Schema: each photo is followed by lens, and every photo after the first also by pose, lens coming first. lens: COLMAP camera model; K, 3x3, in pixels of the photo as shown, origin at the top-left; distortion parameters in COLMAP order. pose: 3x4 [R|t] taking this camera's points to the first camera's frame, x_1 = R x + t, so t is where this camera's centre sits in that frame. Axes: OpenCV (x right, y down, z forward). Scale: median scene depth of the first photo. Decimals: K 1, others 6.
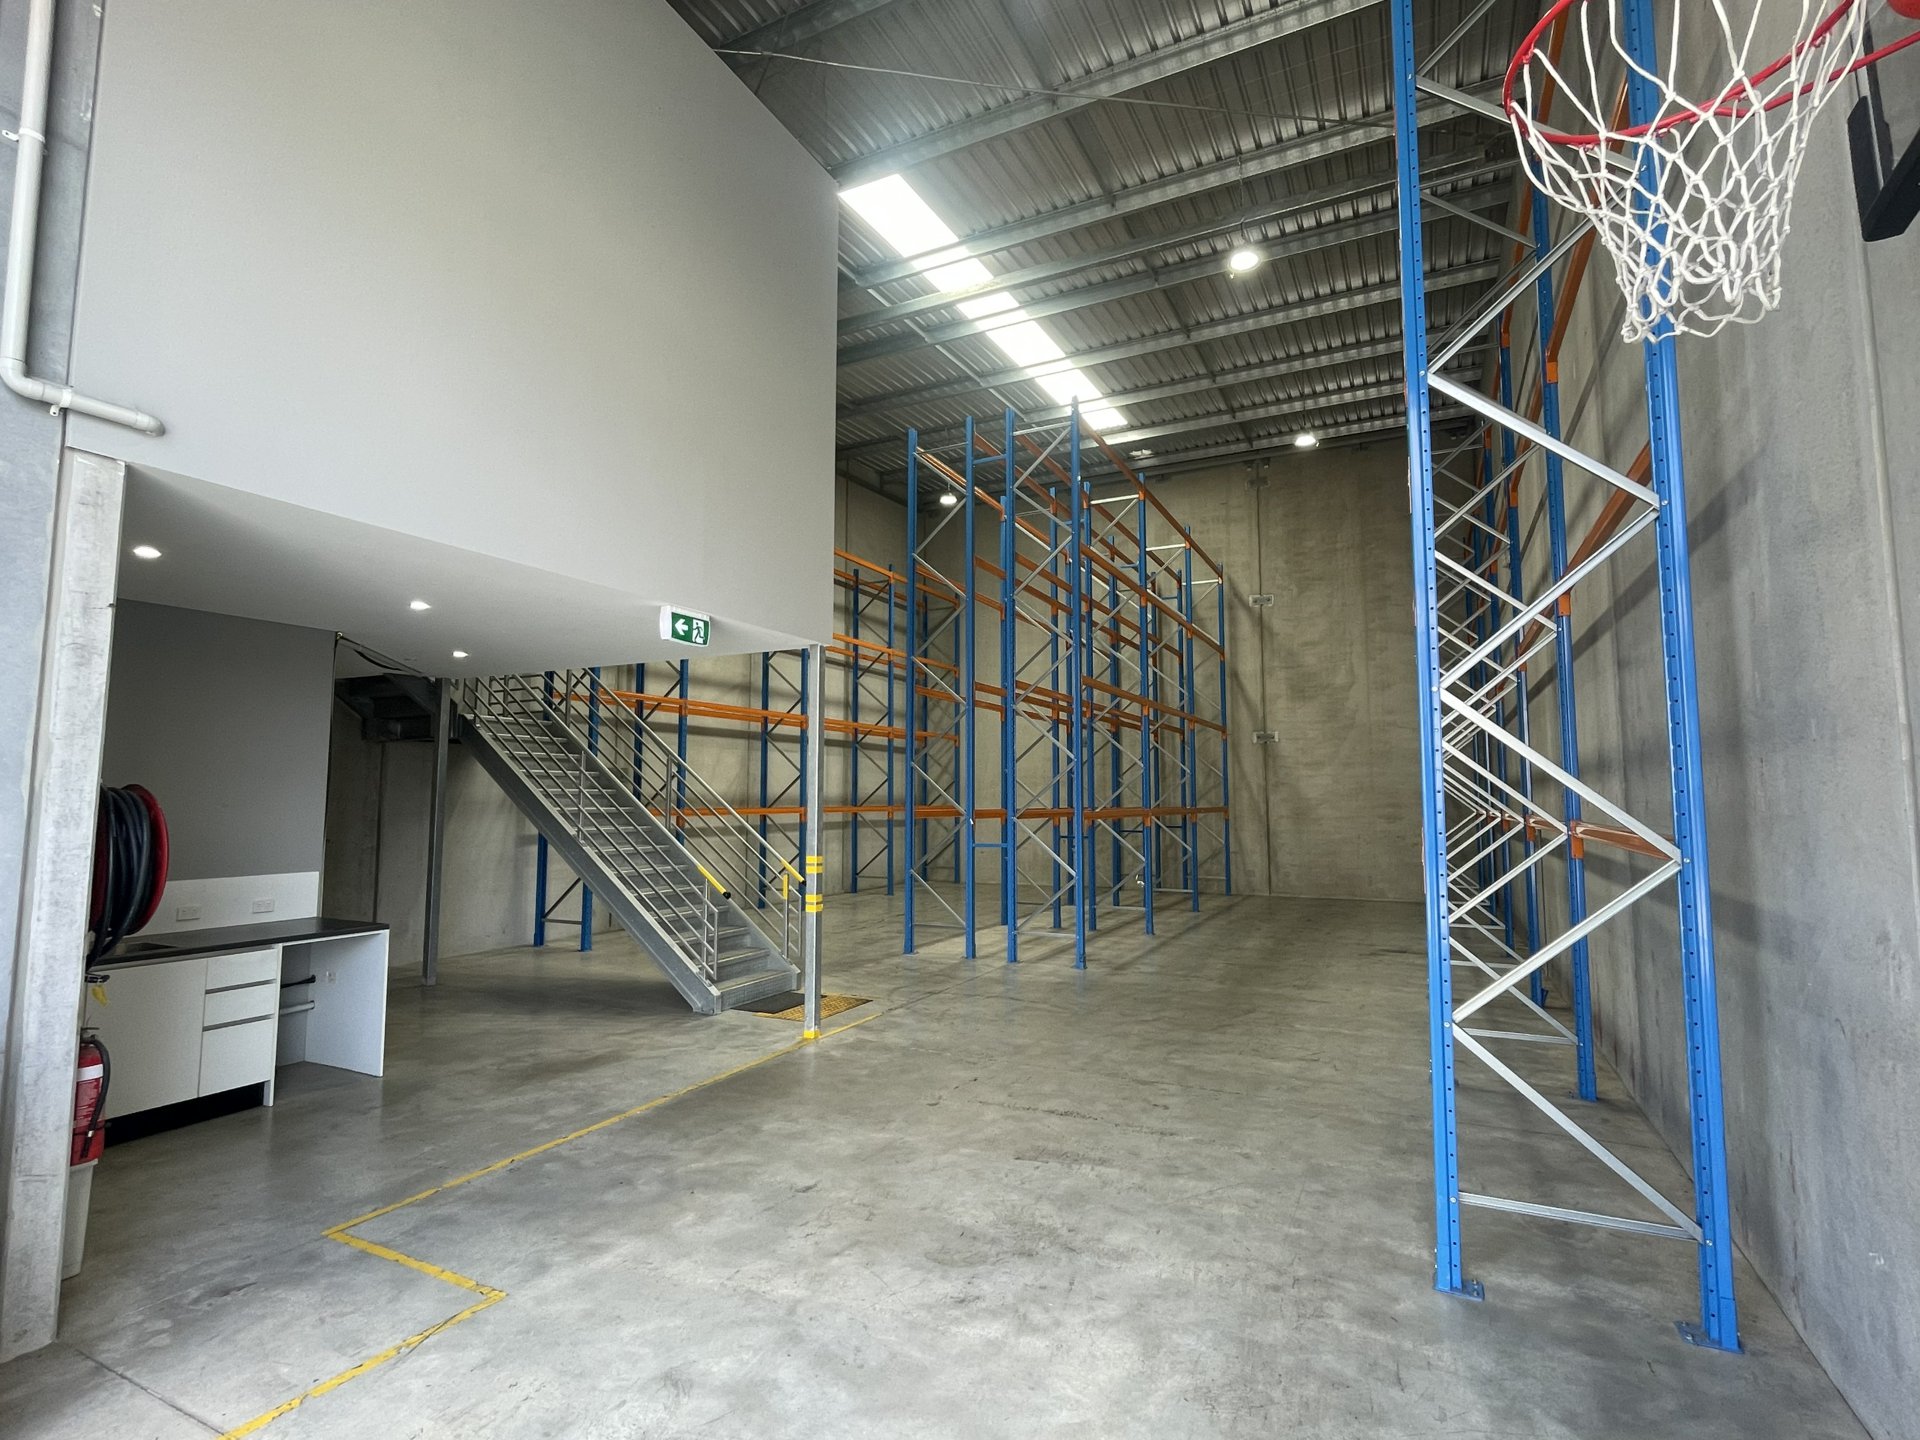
lens RADIAL K [[913.6, 0, 958.2], [0, 913.6, 731.6], [0, 0, 1]] dist [-0.005751, -0.000163]
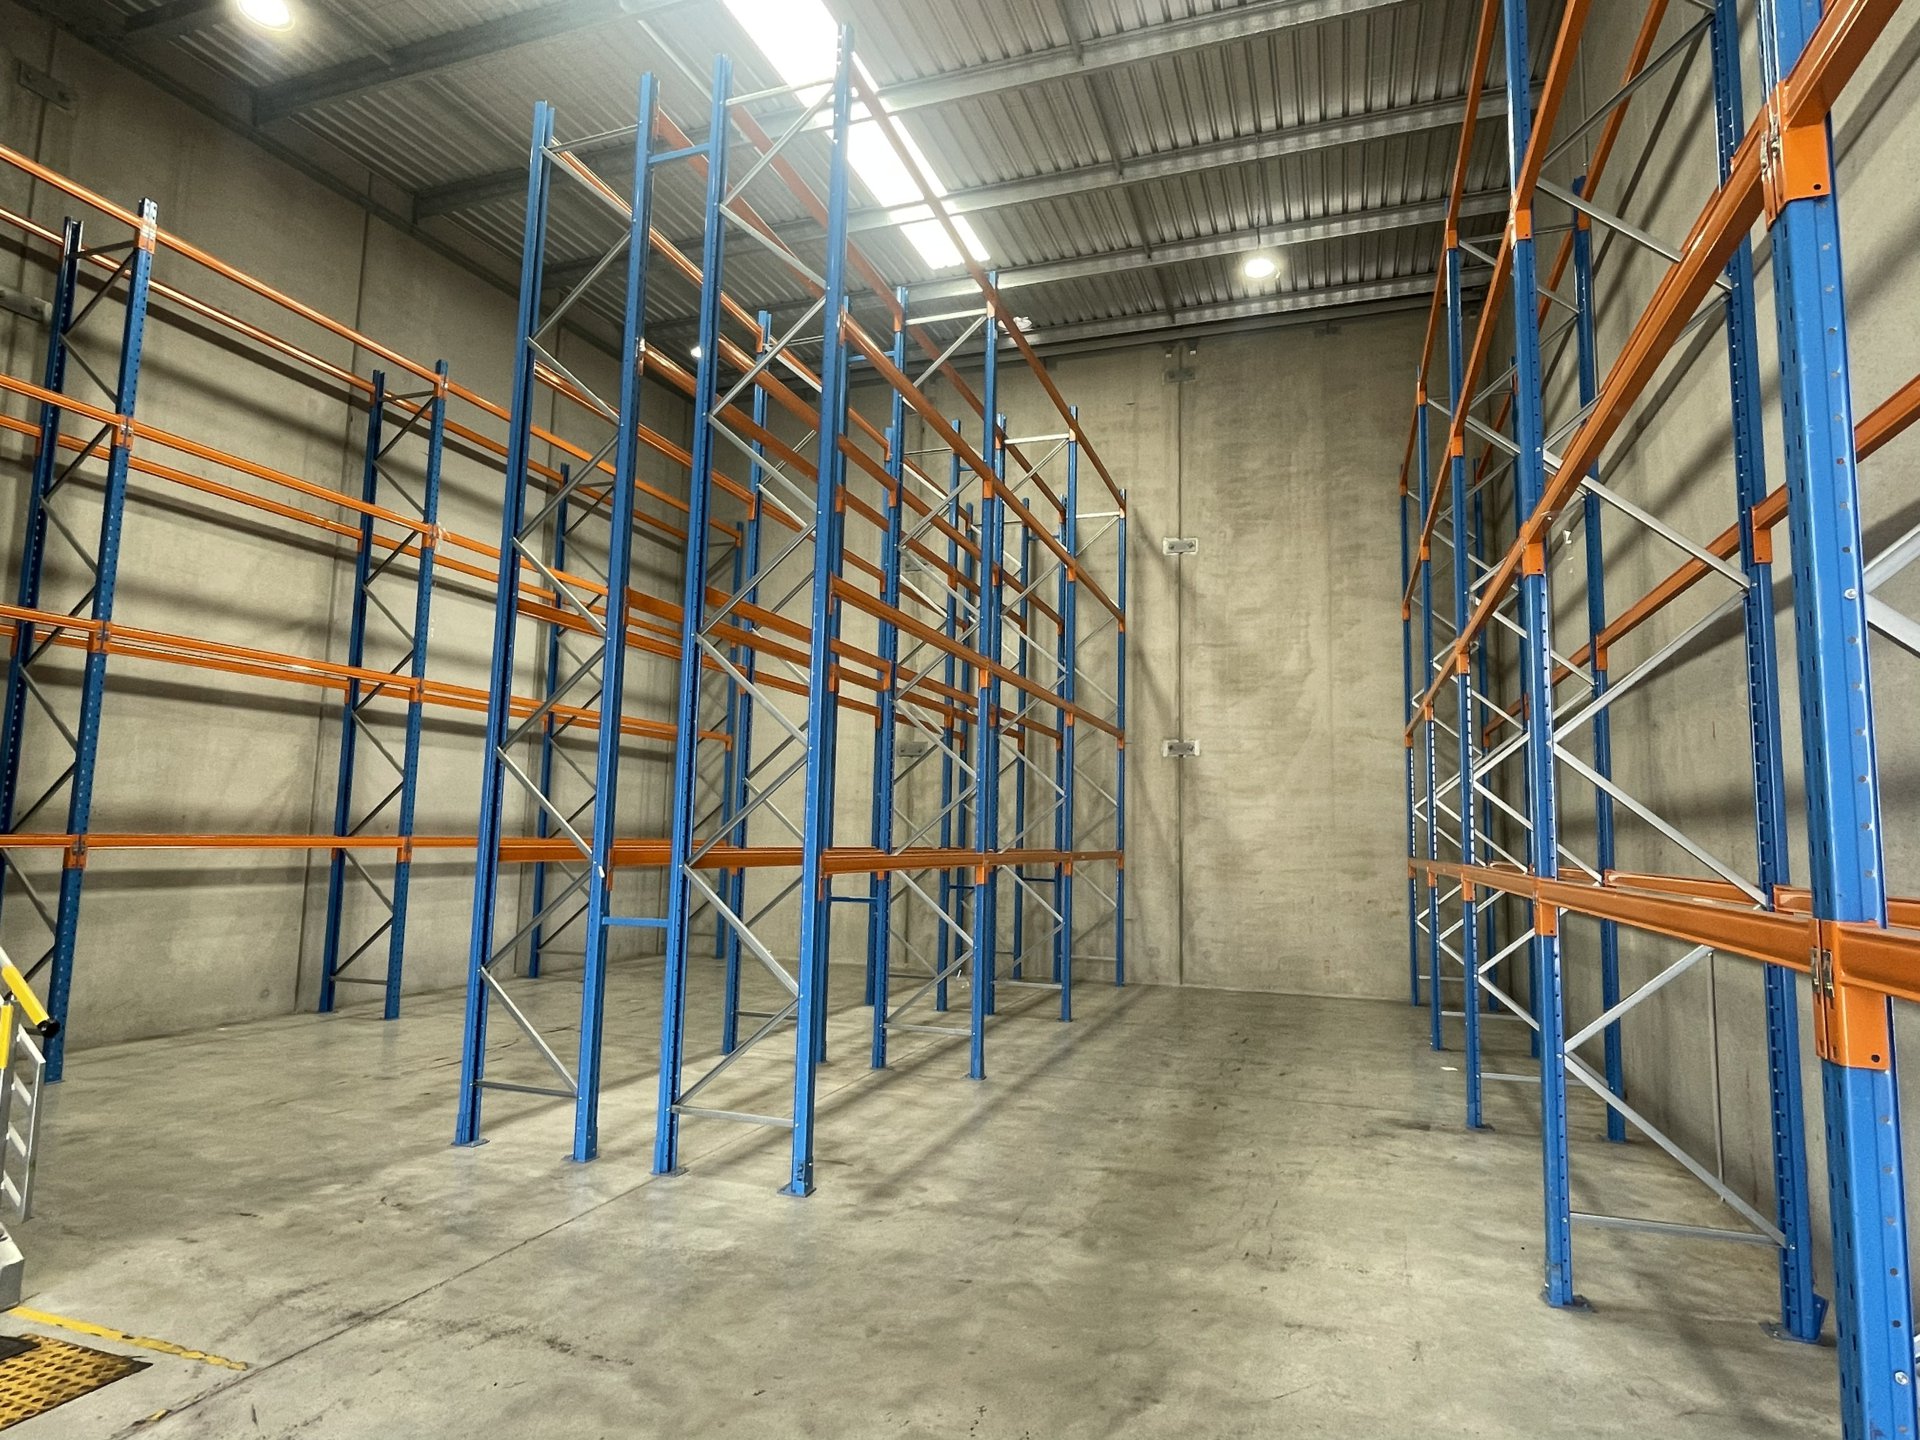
lens RADIAL K [[1071.7, 0, 964.1], [0, 1071.7, 718.5], [0, 0, 1]] dist [-0.004322, 0.000580]
pose [[0.990873, 0.037603, 0.129450, 0.076899], [-0.033967, 0.998967, -0.030183, 0.013825], [-0.130451, 0.025510, 0.991126, 0.242719]]
